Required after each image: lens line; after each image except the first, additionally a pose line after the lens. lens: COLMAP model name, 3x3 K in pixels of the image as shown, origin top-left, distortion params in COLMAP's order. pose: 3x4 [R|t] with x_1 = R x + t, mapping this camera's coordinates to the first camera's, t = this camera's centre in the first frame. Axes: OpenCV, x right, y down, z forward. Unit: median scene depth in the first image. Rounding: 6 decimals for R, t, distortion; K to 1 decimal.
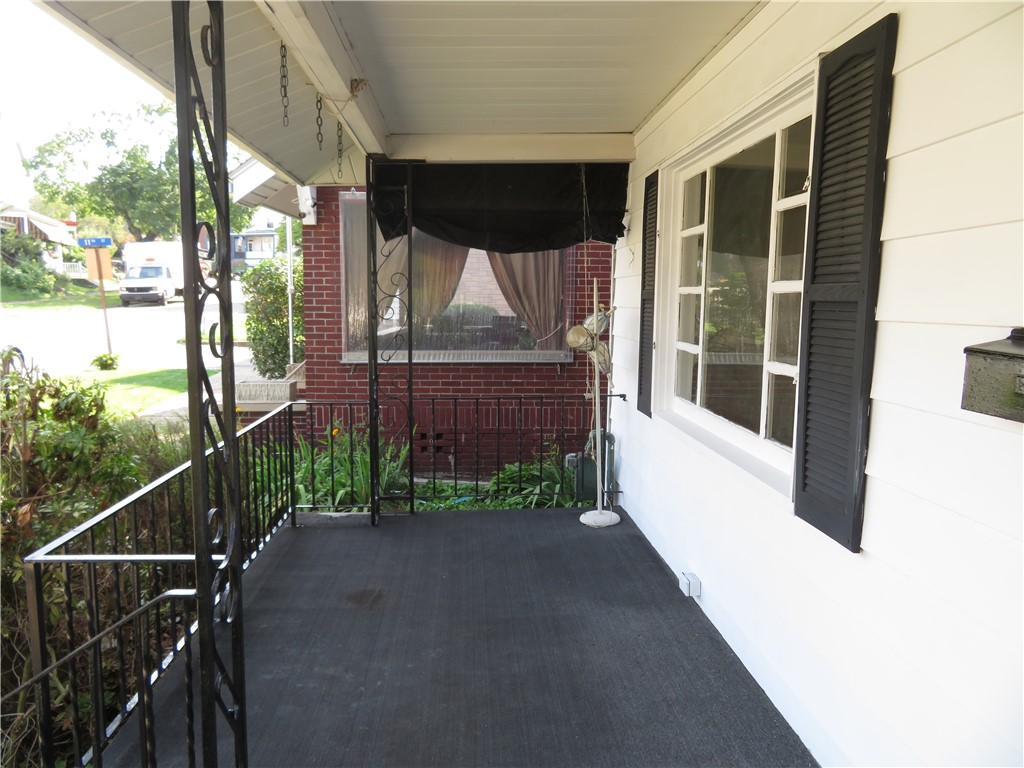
lens RADIAL K [[741.5, 0, 511.3], [0, 741.5, 387.4], [0, 0, 1]] dist [-0.013070, 0.017435]
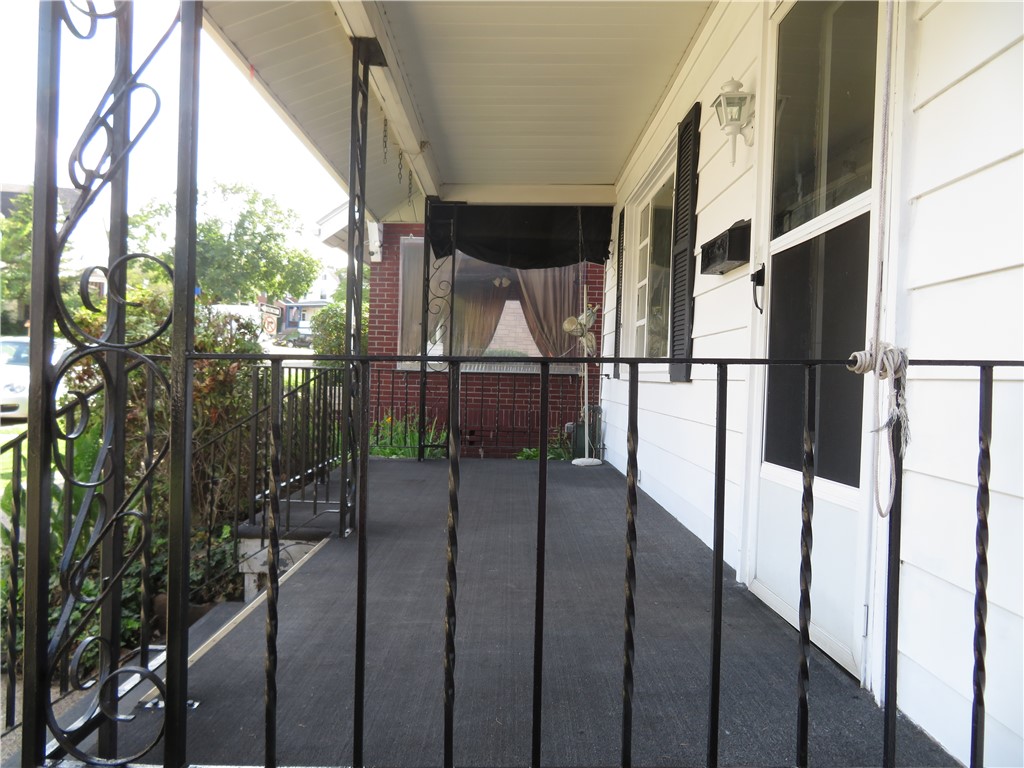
lens RADIAL K [[741.5, 0, 511.8], [0, 741.5, 383.5], [0, 0, 1]] dist [-0.013070, 0.017435]
pose [[0.998189, 0.022902, -0.055622, 0.036528], [-0.028809, 0.993751, -0.107834, 0.121291], [0.052805, 0.109241, 0.992612, -0.234264]]
